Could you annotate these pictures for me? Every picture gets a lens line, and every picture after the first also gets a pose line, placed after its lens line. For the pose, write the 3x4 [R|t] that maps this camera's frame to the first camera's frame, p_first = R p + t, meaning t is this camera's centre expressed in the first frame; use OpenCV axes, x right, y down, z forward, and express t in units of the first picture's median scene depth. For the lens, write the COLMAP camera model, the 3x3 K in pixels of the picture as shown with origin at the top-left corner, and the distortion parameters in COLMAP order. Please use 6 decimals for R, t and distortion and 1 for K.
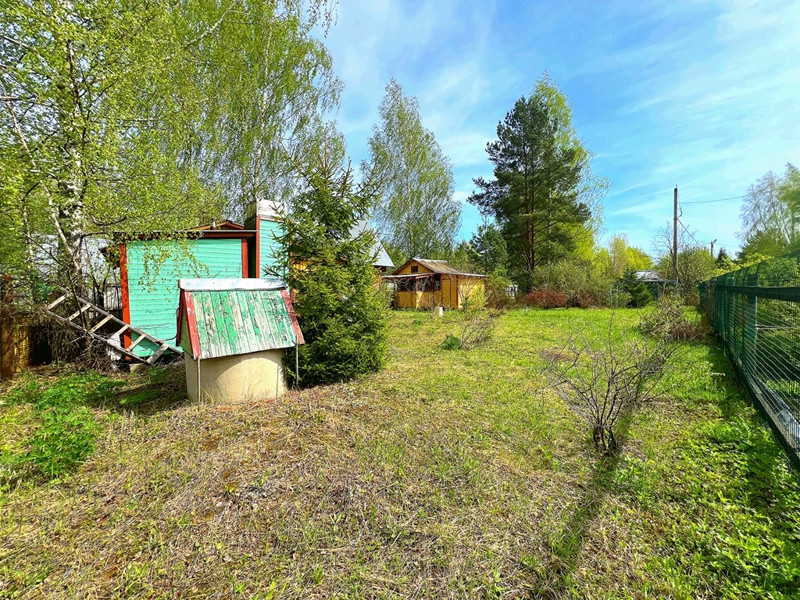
lens RADIAL K [[321.1, 0, 398.2], [0, 321.1, 298.1], [0, 0, 1]] dist [-0.000182, 0.000136]
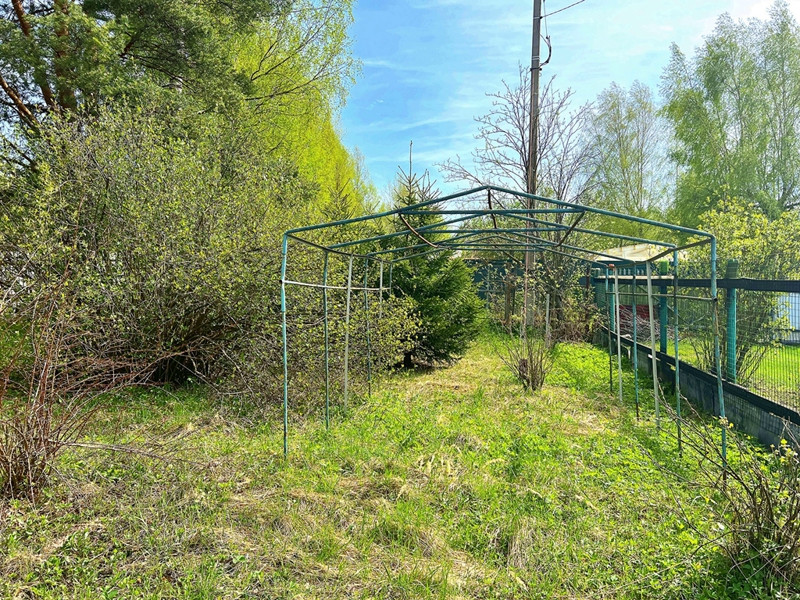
lens RADIAL K [[607.0, 0, 400.5], [0, 607.0, 290.9], [0, 0, 1]] dist [0.002939, -0.002195]
pose [[0.826620, 0.015750, 0.562540, 0.415271], [-0.015273, 0.999868, -0.005552, -0.016892], [-0.562553, -0.004003, 0.826752, 0.575331]]
